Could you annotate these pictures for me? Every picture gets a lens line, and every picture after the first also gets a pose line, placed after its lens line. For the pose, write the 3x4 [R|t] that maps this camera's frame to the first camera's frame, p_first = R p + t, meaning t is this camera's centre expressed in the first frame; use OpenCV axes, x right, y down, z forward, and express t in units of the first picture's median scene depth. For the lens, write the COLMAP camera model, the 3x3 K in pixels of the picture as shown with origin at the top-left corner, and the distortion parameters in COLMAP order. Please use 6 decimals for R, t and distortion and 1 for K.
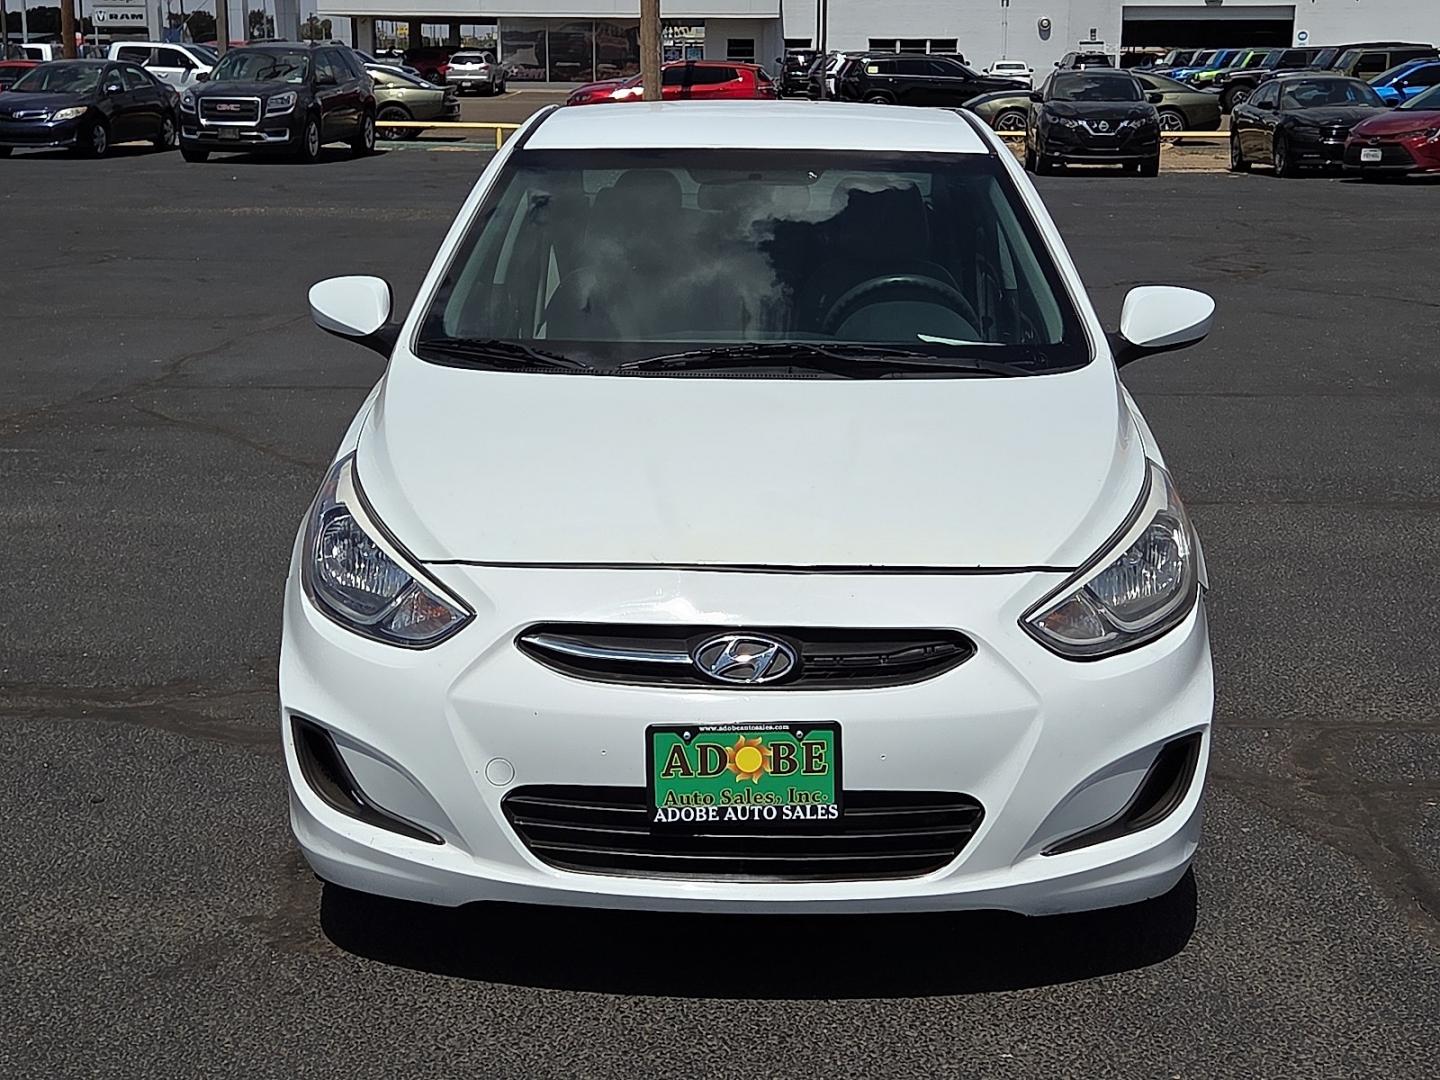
lens RADIAL K [[2141.6, 0, 720.0], [0, 2141.6, 540.0], [0, 0, 1]] dist [0.237545, -0.820167]
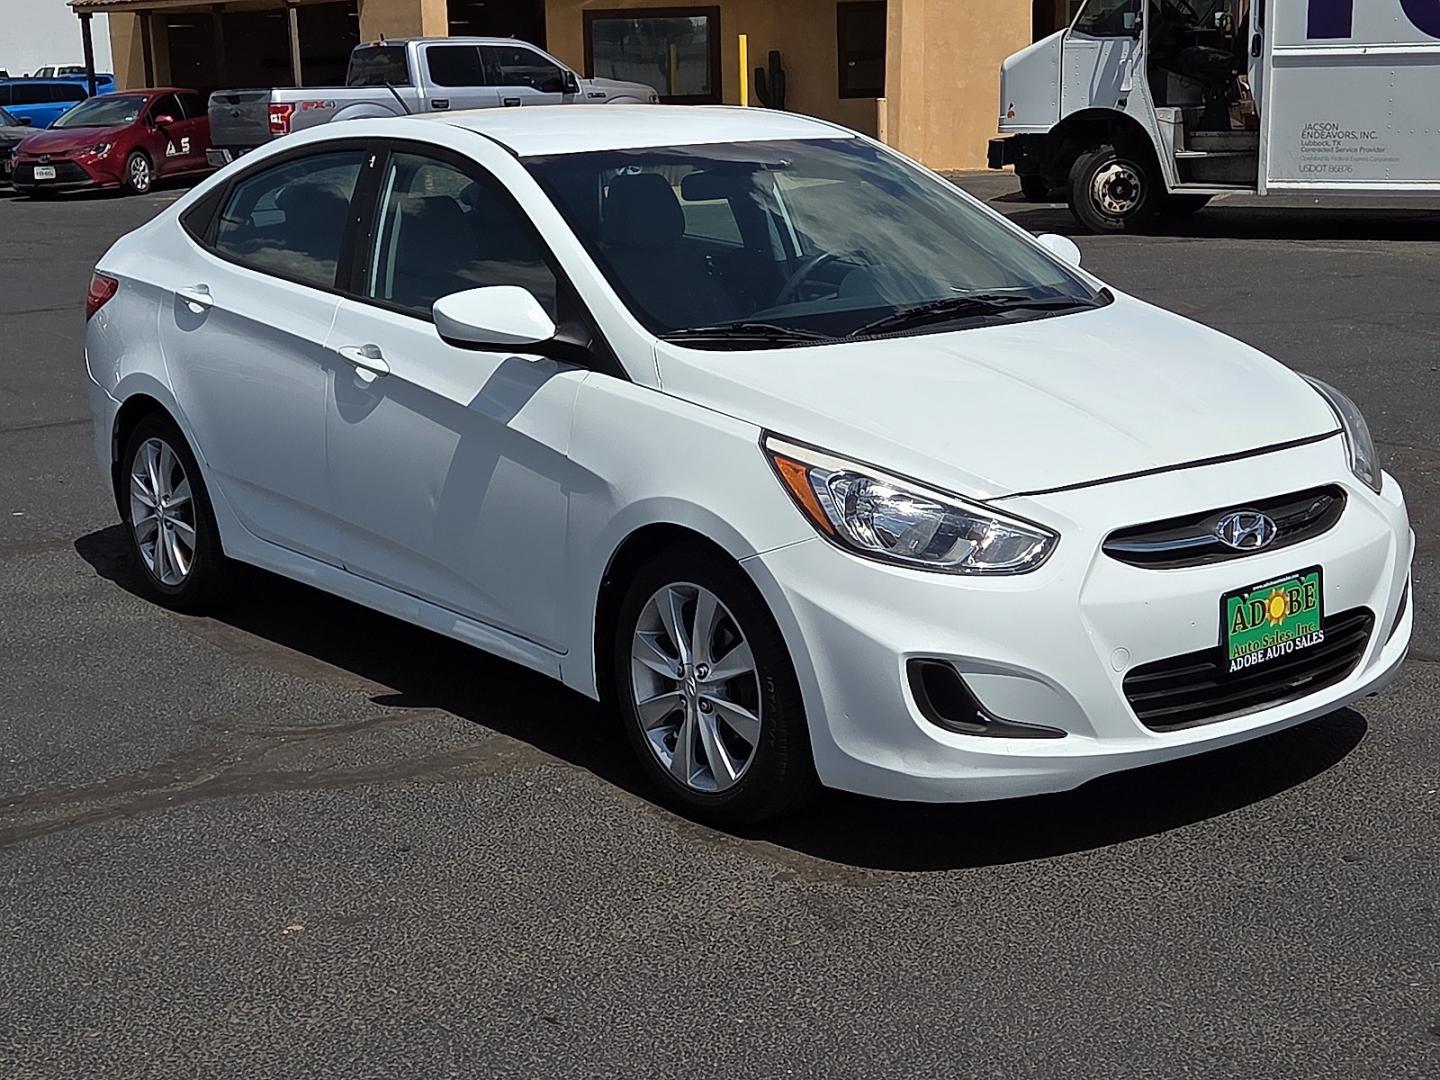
lens RADIAL K [[2141.6, 0, 720.0], [0, 2141.6, 540.0], [0, 0, 1]] dist [0.237545, -0.820167]
pose [[0.772176, -0.161797, 0.614464, -0.993921], [0.167672, 0.984646, 0.048564, -0.050592], [-0.612887, 0.065529, 0.787449, 0.206140]]
